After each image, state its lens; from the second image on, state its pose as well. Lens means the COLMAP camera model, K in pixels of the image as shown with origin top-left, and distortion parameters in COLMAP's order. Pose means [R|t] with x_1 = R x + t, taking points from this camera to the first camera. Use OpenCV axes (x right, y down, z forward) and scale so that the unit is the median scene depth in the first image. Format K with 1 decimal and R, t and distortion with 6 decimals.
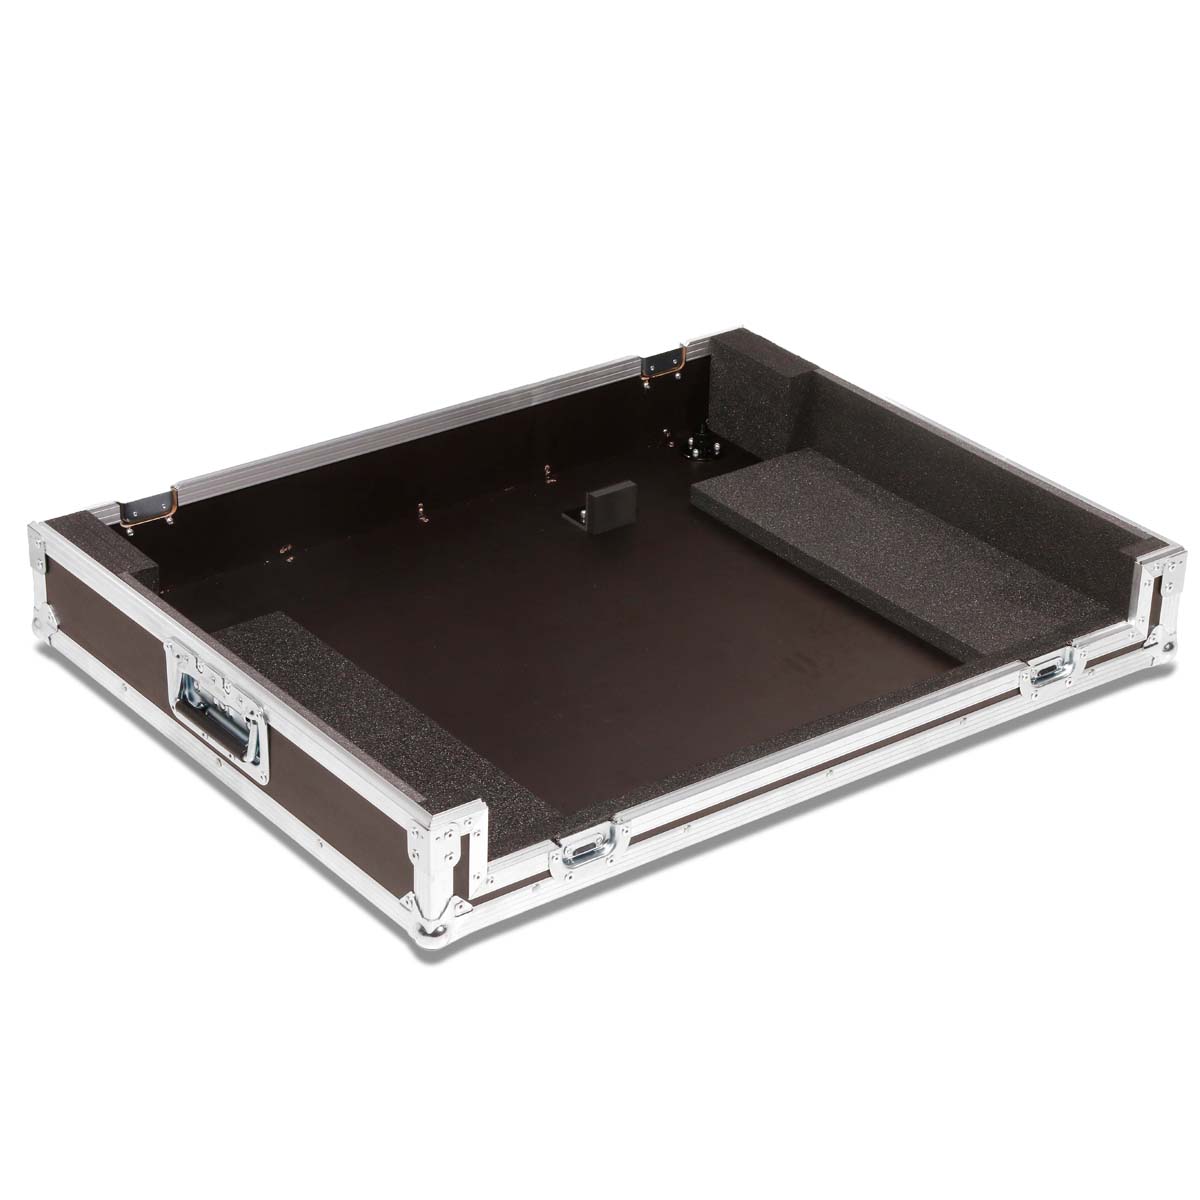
lens RADIAL K [[3171.3, 0, 600.0], [0, 3171.3, 600.0], [0, 0, 1]] dist [0.114349, 1.272149]
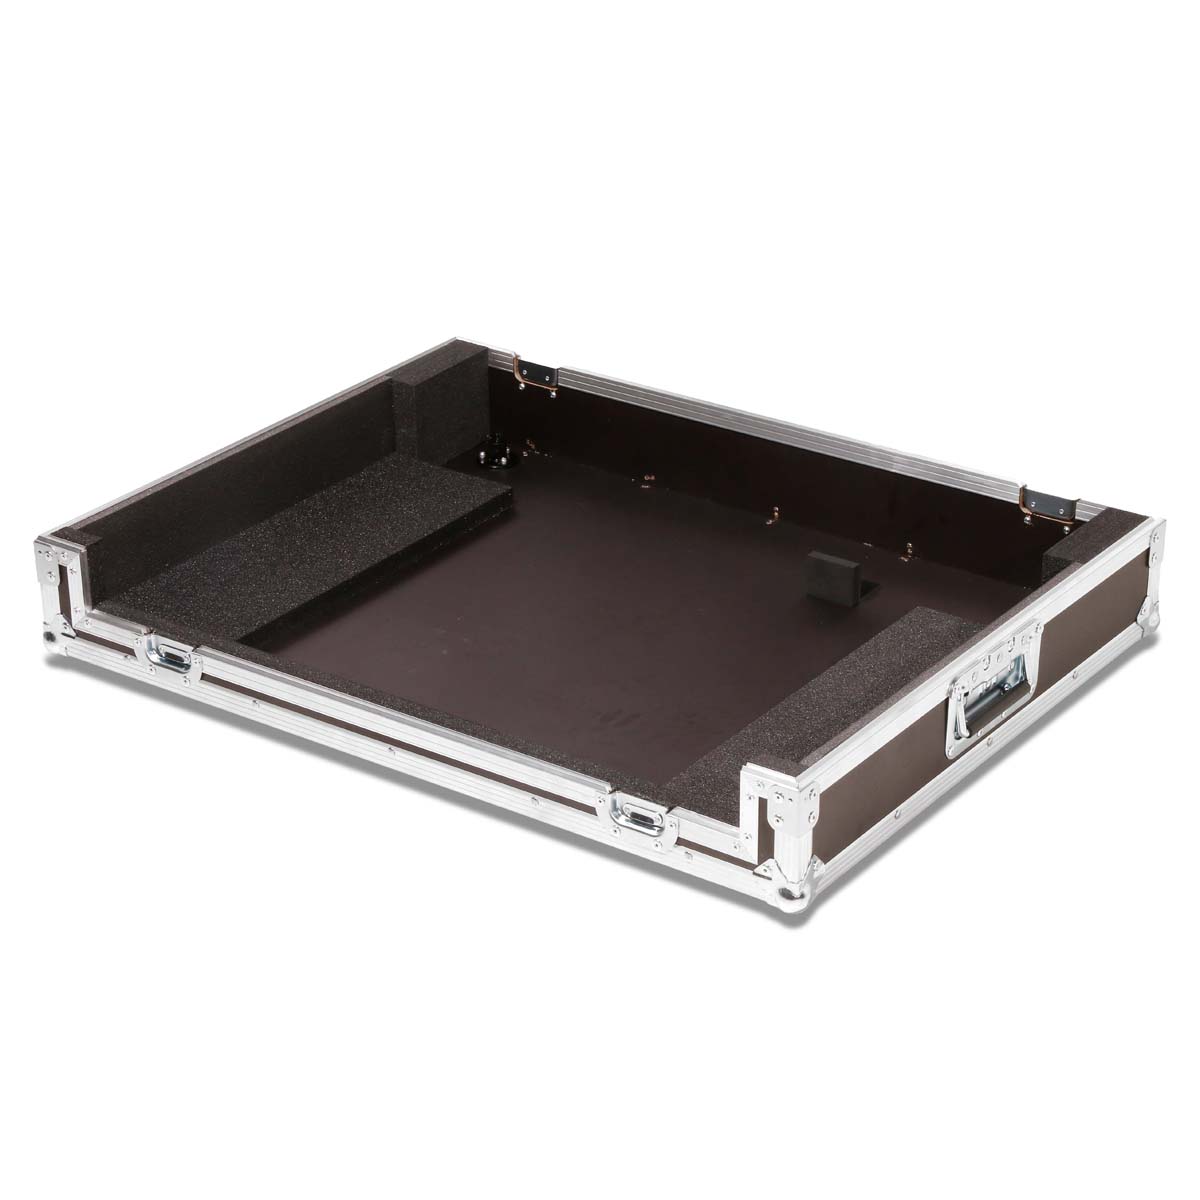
lens RADIAL K [[3111.9, 0, 600.0], [0, 3111.9, 600.0], [0, 0, 1]] dist [0.085758, 0.902820]
pose [[0.292414, 0.386879, -0.874539, 0.895105], [-0.432729, 0.869056, 0.239765, -0.241790], [0.852784, 0.308328, 0.421538, 0.588328]]
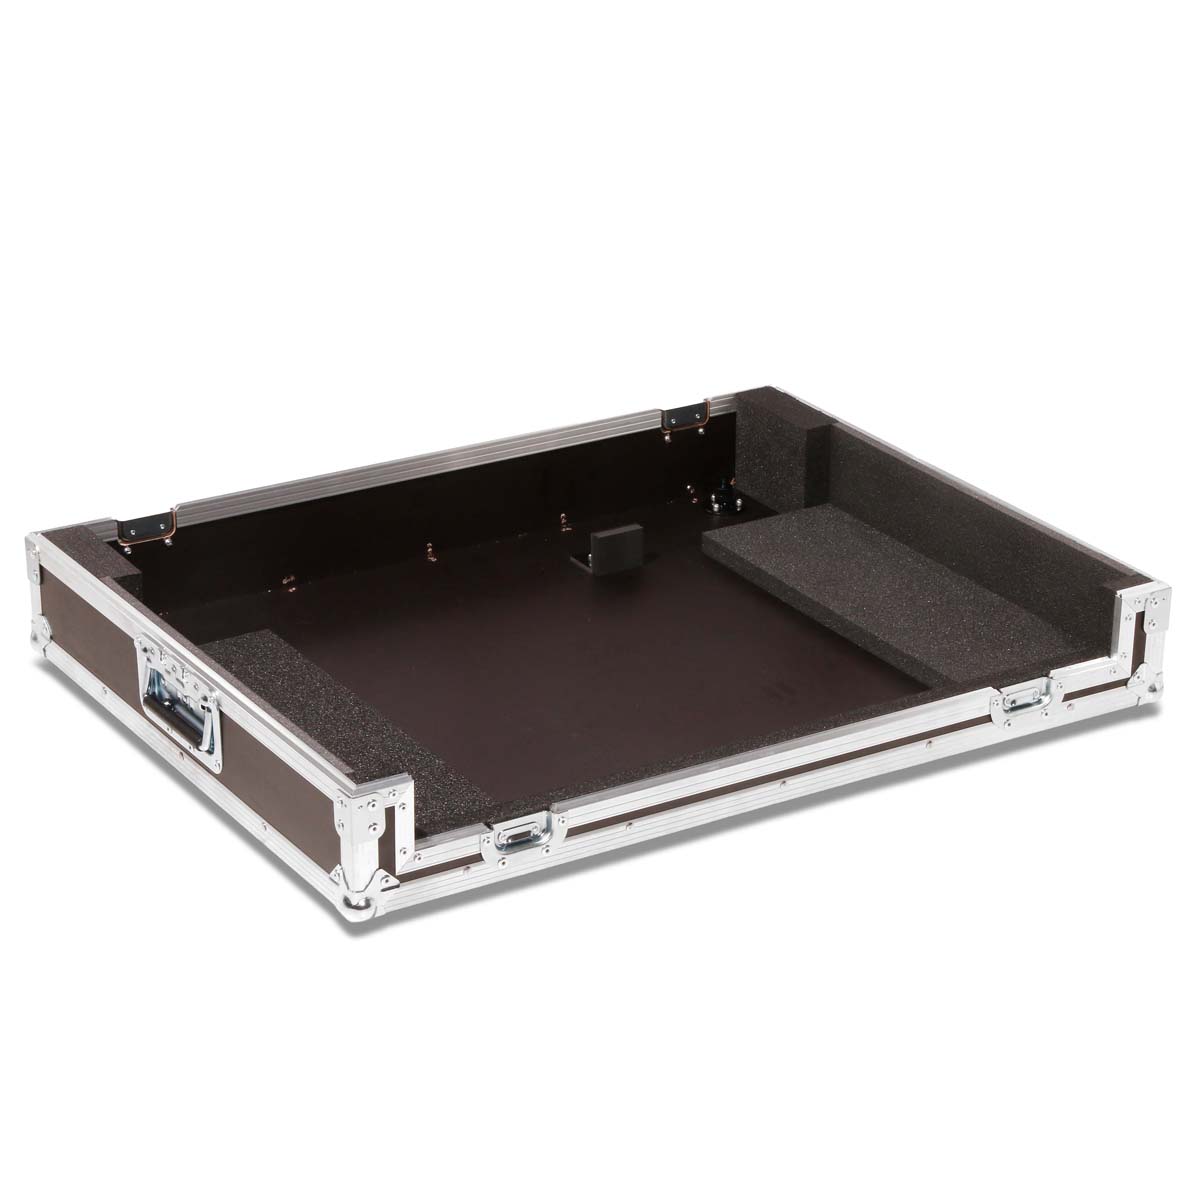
lens RADIAL K [[3448.9, 0, 600.0], [0, 3448.9, 600.0], [0, 0, 1]] dist [0.072875, -0.034241]
pose [[0.995486, 0.021553, -0.092424, 0.107917], [-0.029400, 0.995999, -0.084395, 0.085408], [0.090235, 0.086731, 0.992137, -0.083585]]
